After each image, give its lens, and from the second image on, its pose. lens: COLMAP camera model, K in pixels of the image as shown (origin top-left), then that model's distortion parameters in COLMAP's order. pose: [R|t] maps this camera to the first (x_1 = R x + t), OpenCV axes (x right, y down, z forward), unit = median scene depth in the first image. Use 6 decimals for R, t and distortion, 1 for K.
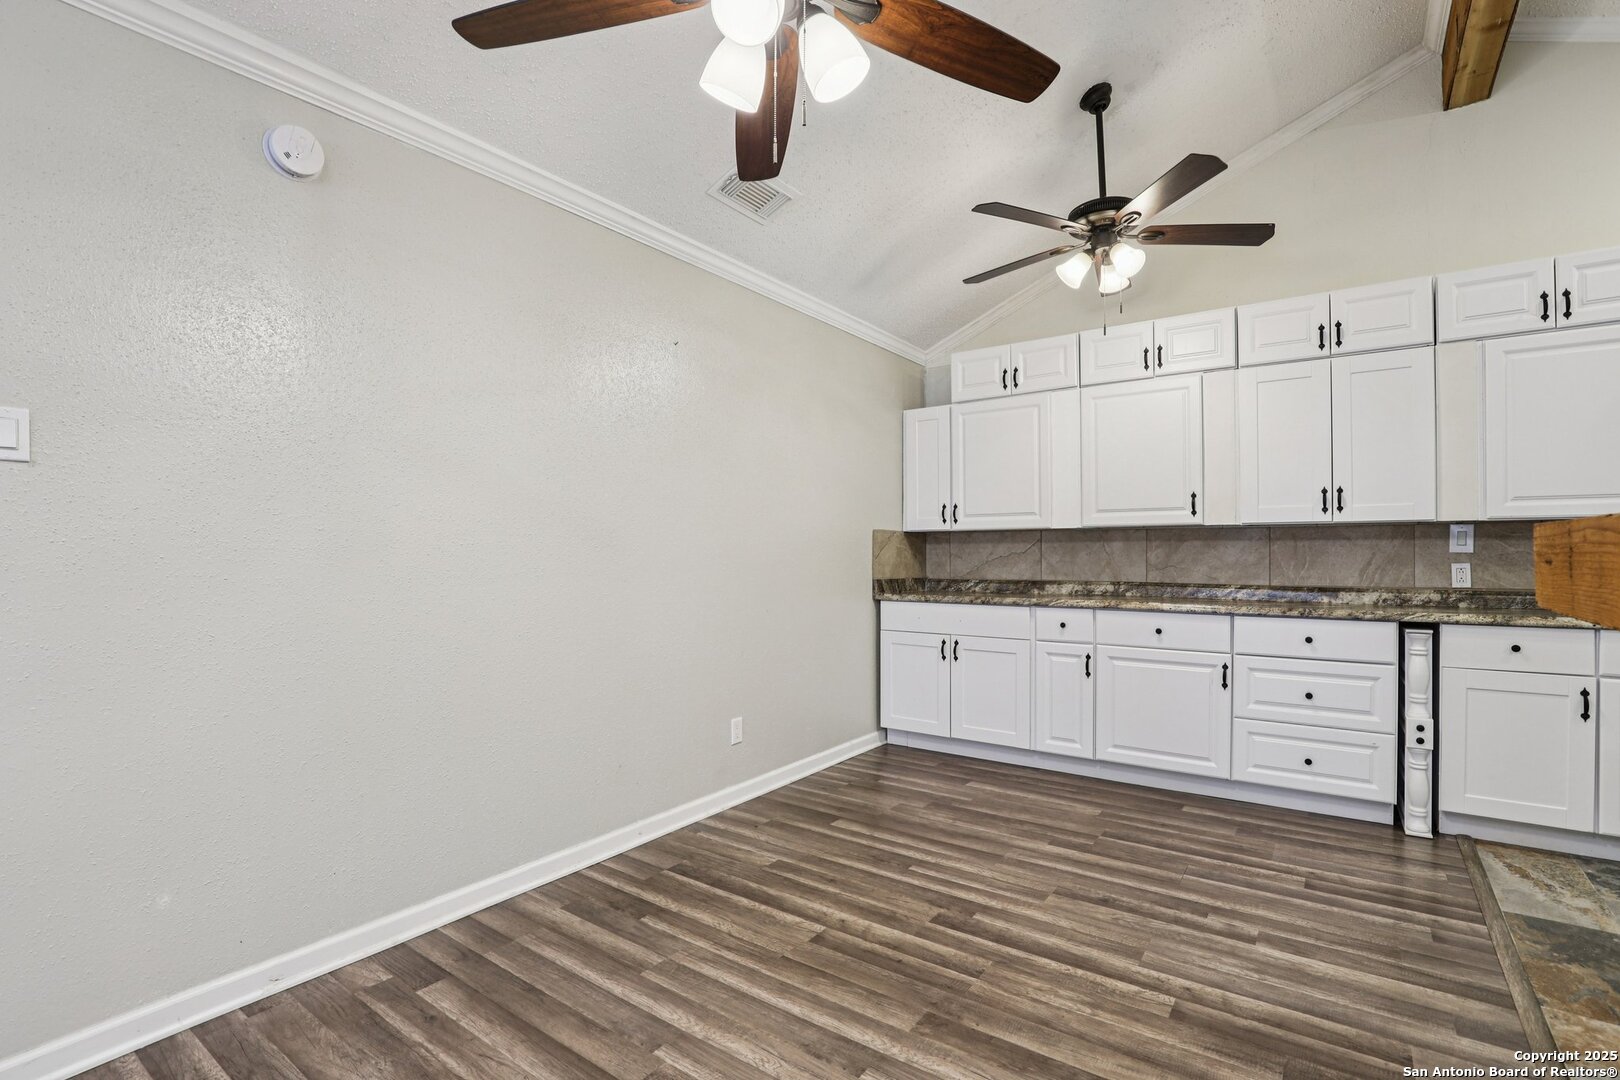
lens RADIAL K [[757.5, 0, 810.5], [0, 757.5, 551.2], [0, 0, 1]] dist [-0.036202, 0.008575]
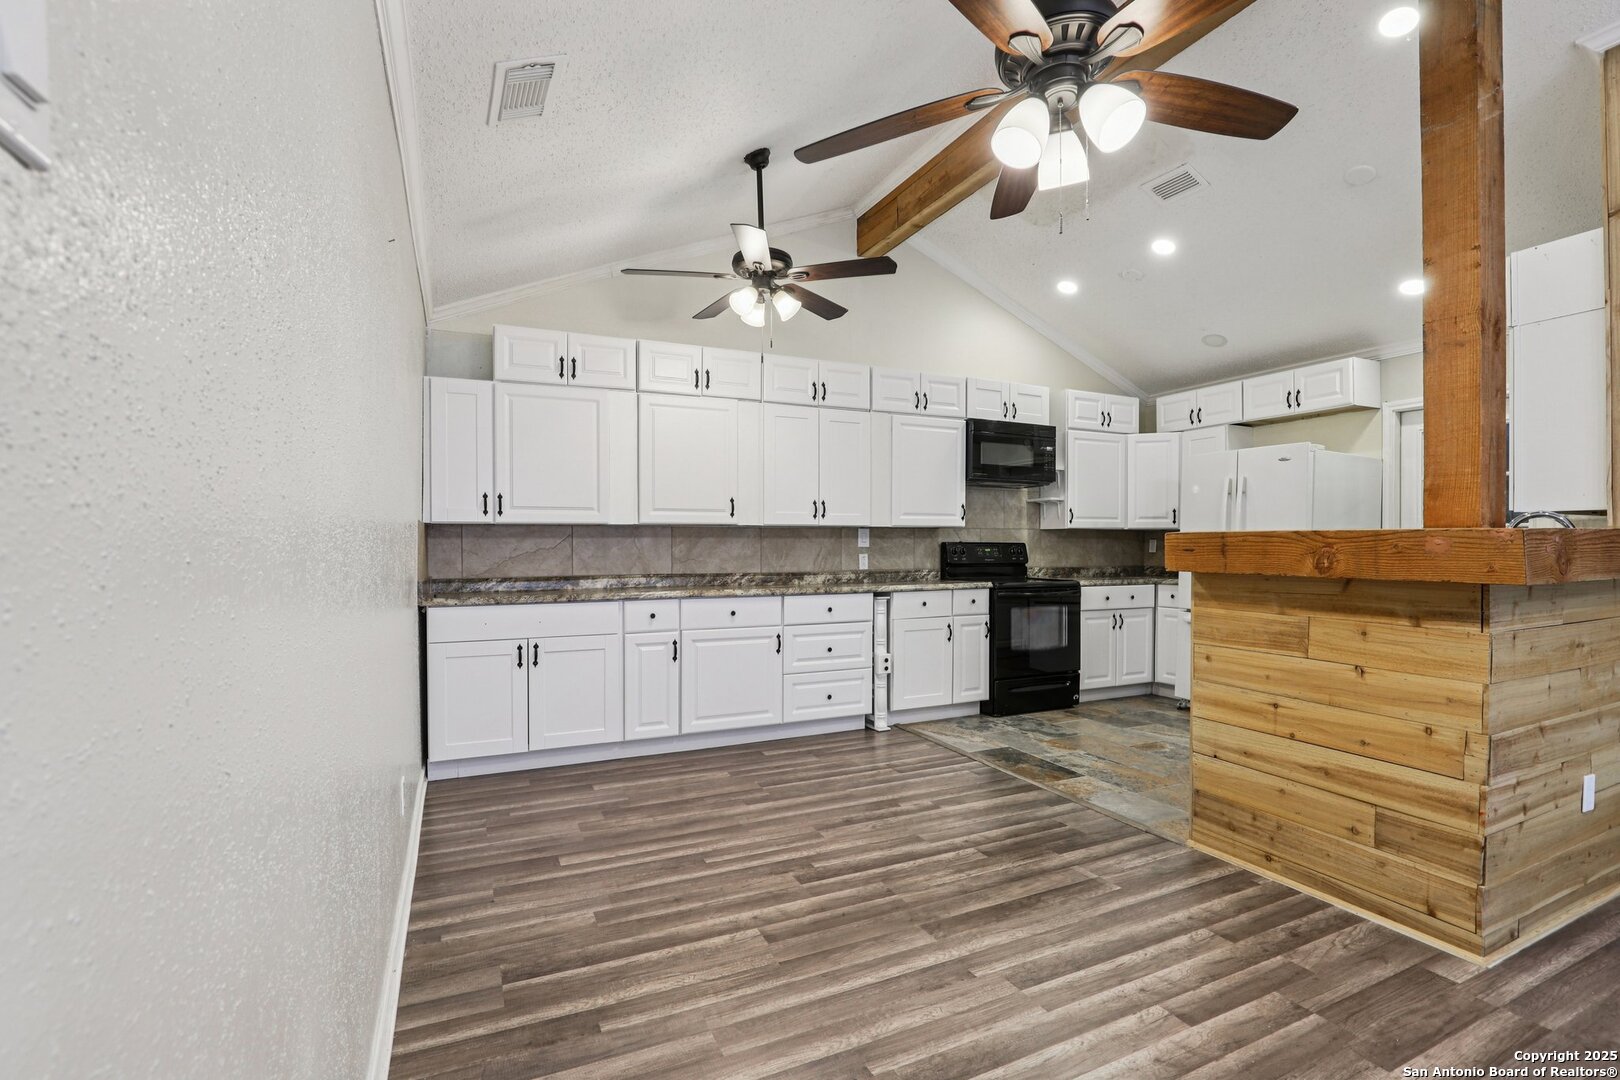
lens RADIAL K [[757.5, 0, 834.6], [0, 757.5, 557.8], [0, 0, 1]] dist [-0.036202, 0.008575]
pose [[0.470782, -0.014638, 0.882128, -0.574409], [0.001584, 0.999875, 0.015747, -0.000567], [-0.882248, -0.006016, 0.470746, 0.324560]]
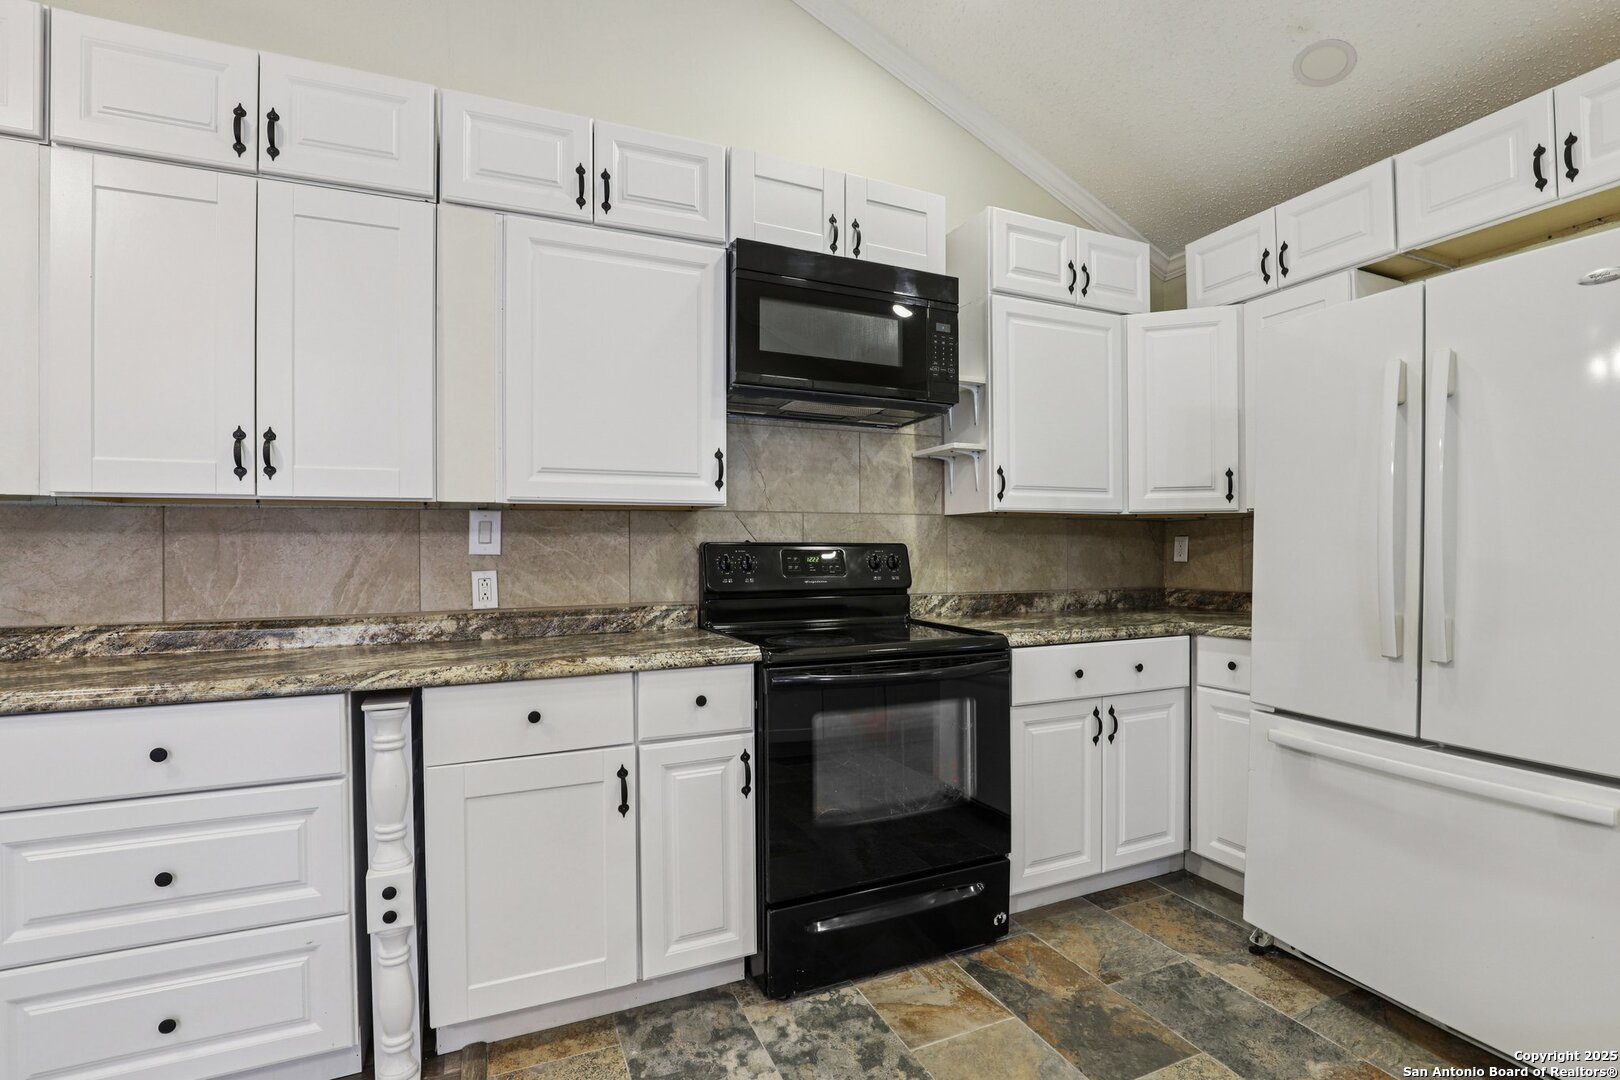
lens RADIAL K [[757.5, 0, 833.4], [0, 757.5, 545.8], [0, 0, 1]] dist [-0.036202, 0.008575]
pose [[0.490350, 0.001215, 0.871525, 0.479383], [0.005076, 0.999978, -0.004249, -0.001601], [-0.871511, 0.006507, 0.490333, 0.432937]]
